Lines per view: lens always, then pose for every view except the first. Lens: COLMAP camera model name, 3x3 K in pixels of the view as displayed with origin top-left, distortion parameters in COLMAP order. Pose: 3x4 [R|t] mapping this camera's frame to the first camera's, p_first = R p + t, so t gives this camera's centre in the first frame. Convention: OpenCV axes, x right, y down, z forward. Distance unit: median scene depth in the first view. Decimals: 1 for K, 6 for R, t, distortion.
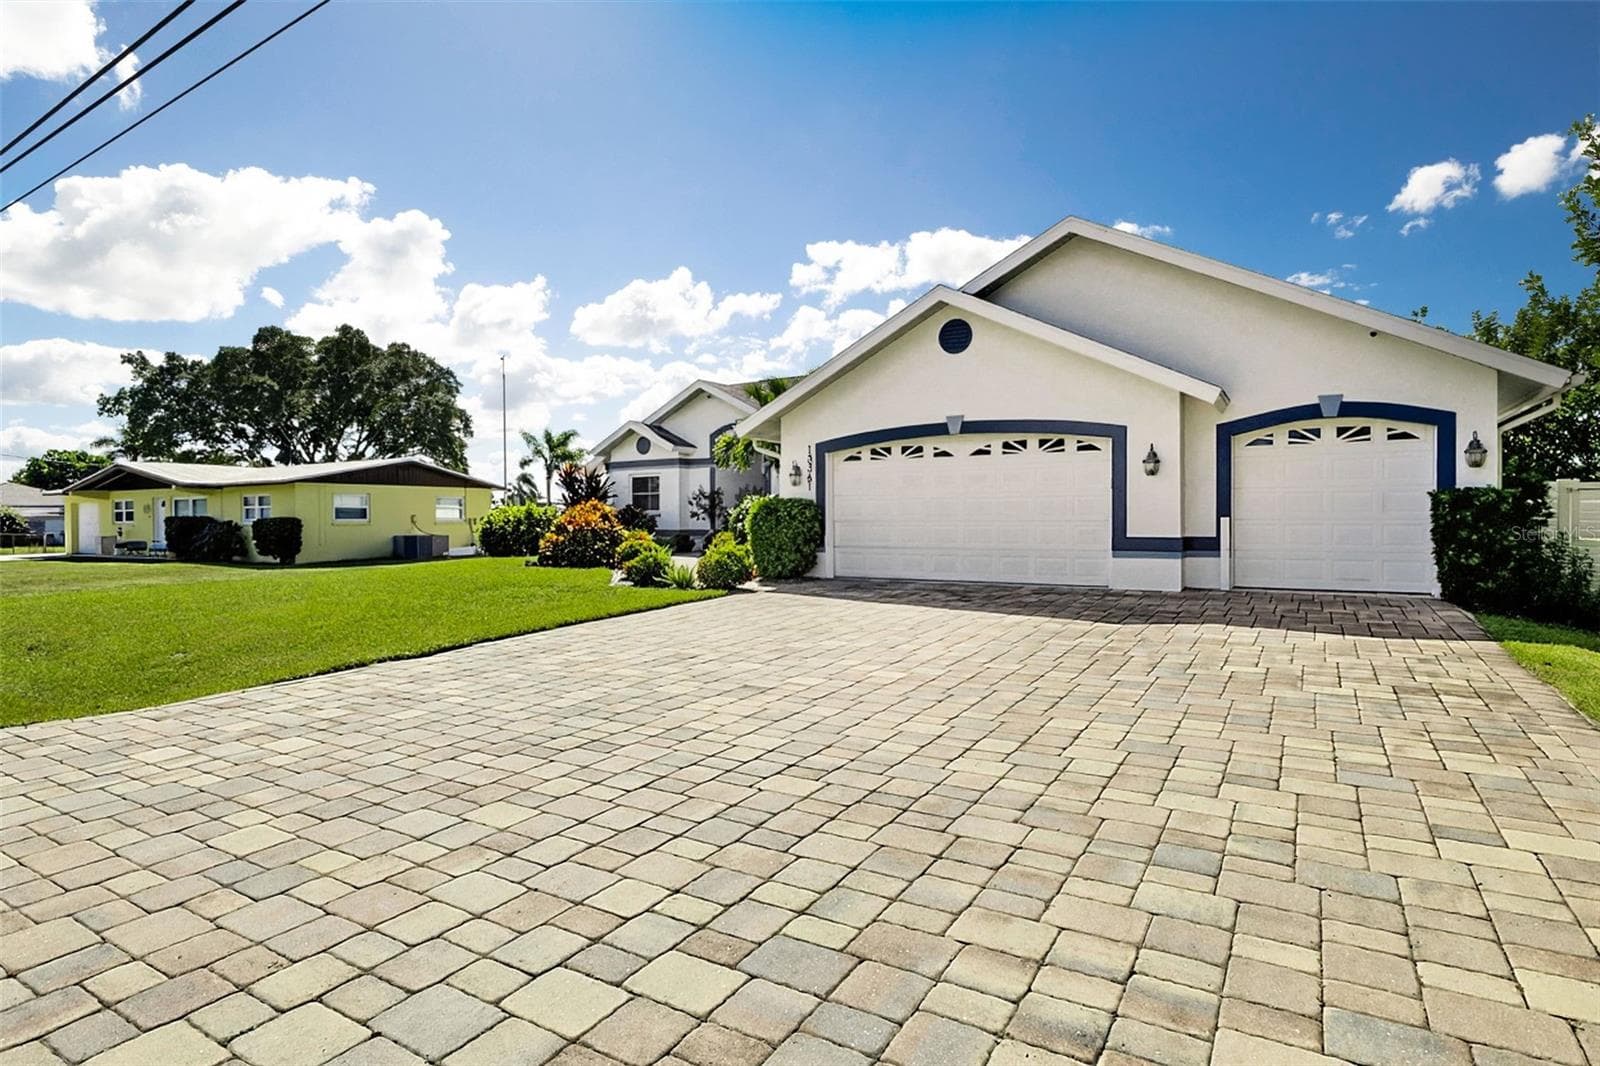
lens RADIAL K [[930.7, 0, 800.0], [0, 930.7, 533.0], [0, 0, 1]] dist [-0.001119, 0.000074]
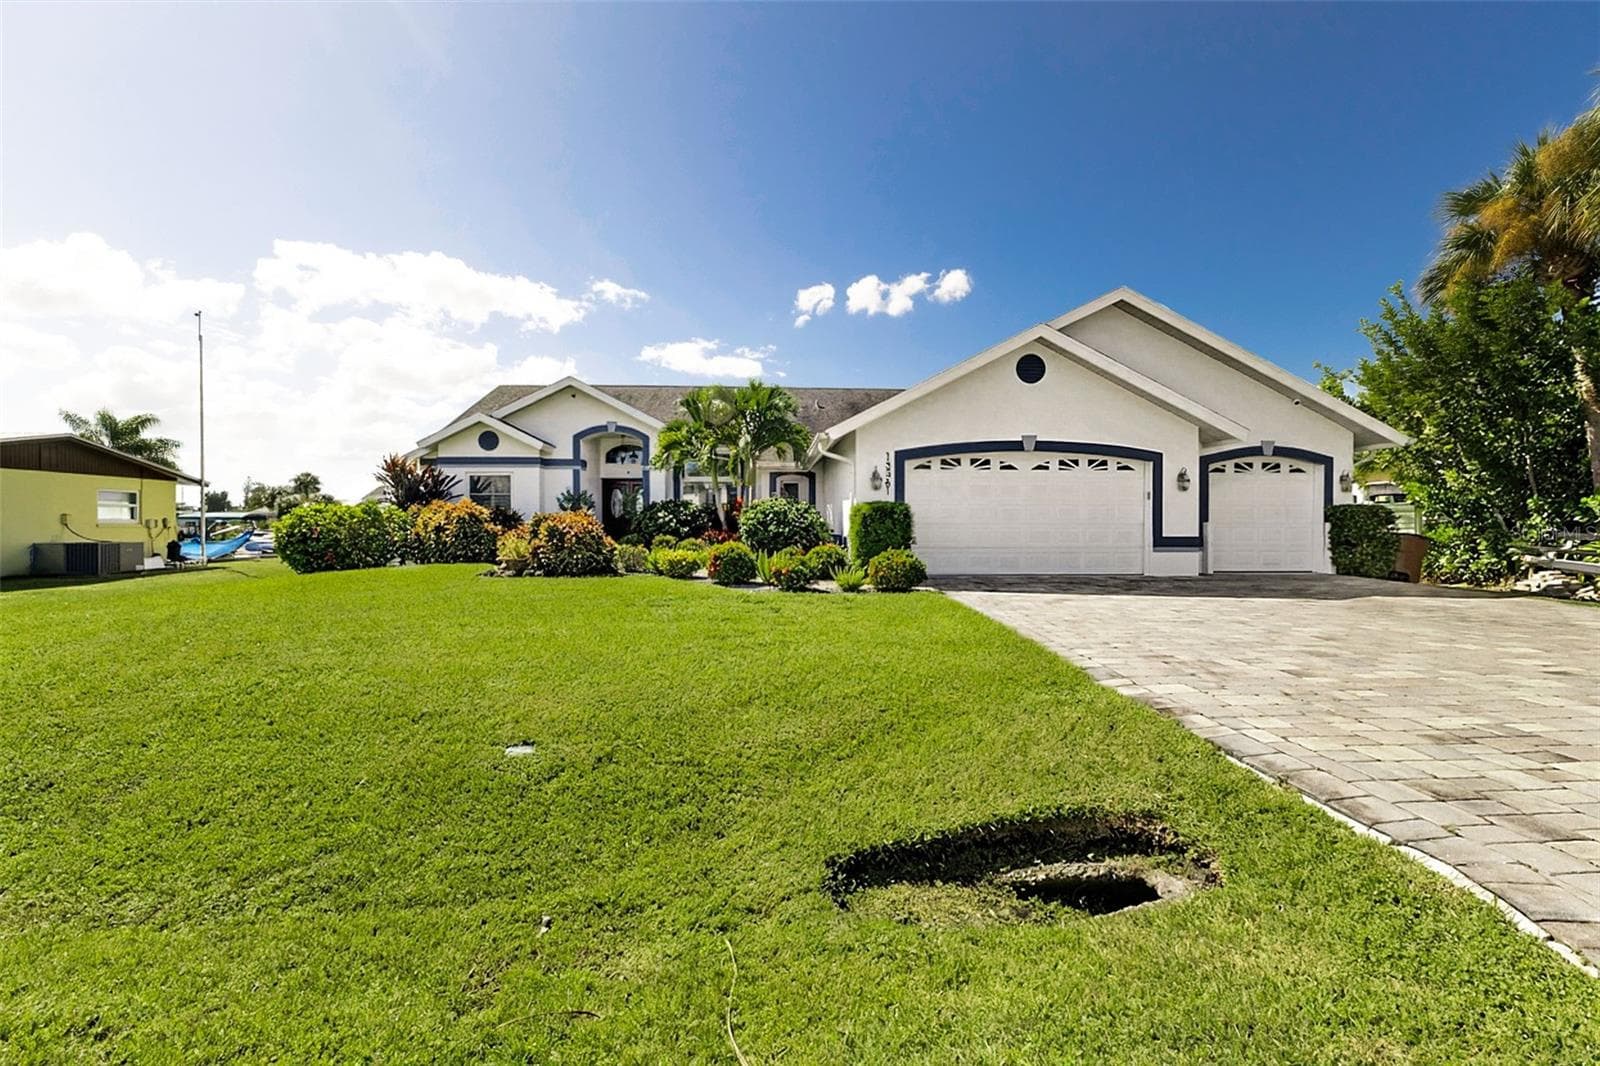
lens RADIAL K [[805.4, 0, 800.0], [0, 805.4, 533.0], [0, 0, 1]] dist [0.019875, -0.000274]
pose [[0.801027, 0.004914, 0.598607, -0.654542], [0.004337, 0.999892, -0.014012, 0.011500], [-0.598612, 0.013820, 0.800920, 0.332706]]
